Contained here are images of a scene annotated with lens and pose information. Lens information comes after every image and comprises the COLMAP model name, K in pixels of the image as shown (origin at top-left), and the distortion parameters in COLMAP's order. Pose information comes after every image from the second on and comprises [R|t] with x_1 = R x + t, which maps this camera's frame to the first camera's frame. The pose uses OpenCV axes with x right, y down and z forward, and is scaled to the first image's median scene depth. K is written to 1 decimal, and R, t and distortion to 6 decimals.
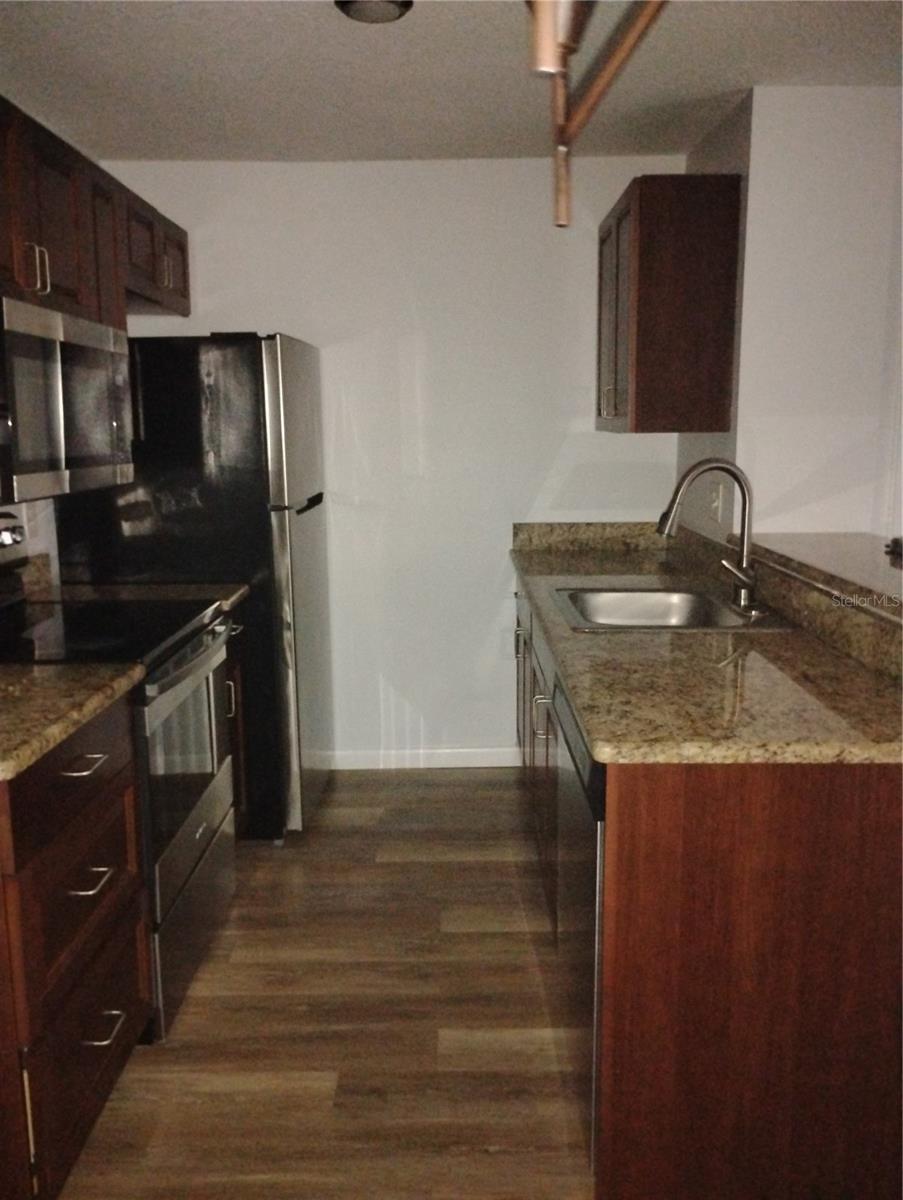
lens RADIAL K [[993.5, 0, 457.8], [0, 993.5, 592.1], [0, 0, 1]] dist [0.055369, -0.074977]
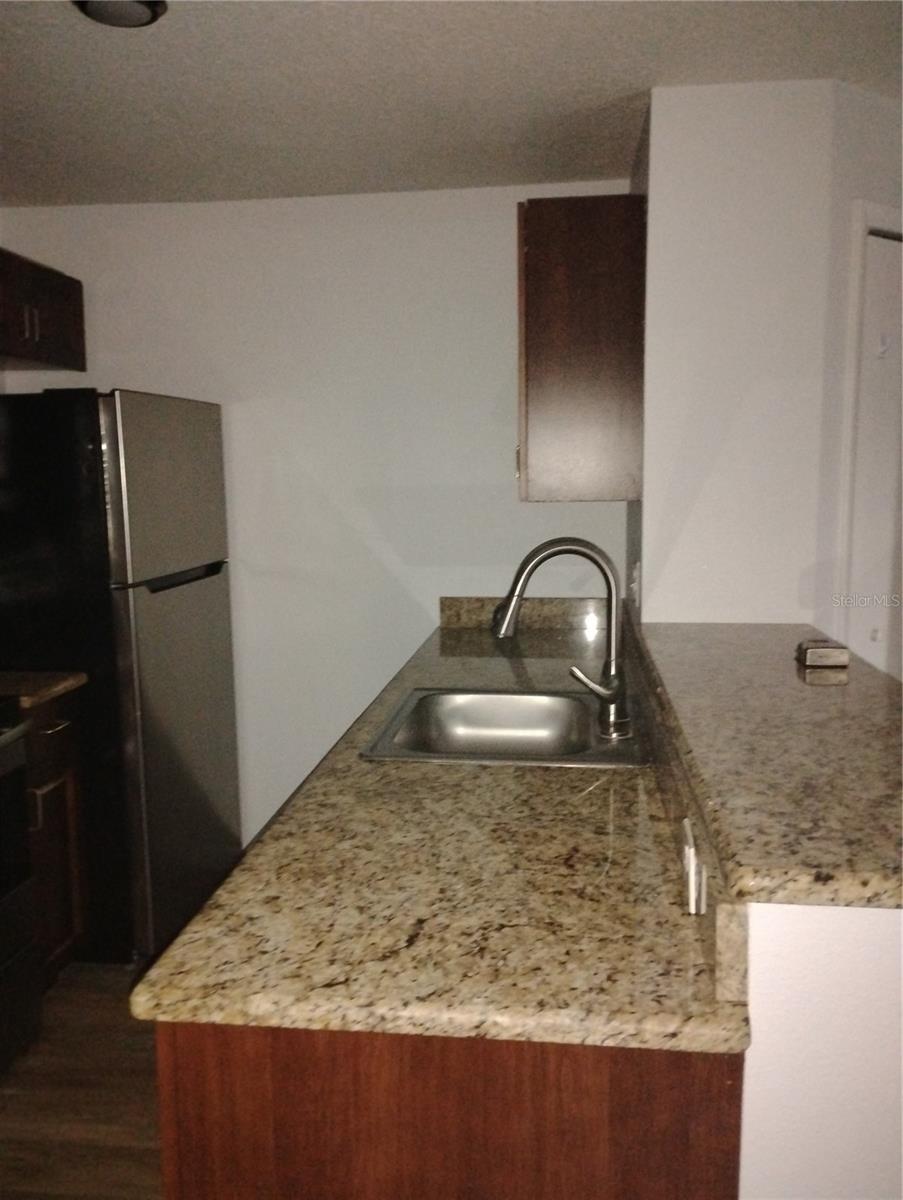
lens RADIAL K [[993.5, 0, 454.8], [0, 993.5, 596.1], [0, 0, 1]] dist [0.055369, -0.074977]
pose [[0.993469, 0.010142, -0.113651, 0.373825], [-0.014670, 0.999129, -0.039077, -0.080352], [0.113155, 0.040489, 0.992752, 0.284259]]
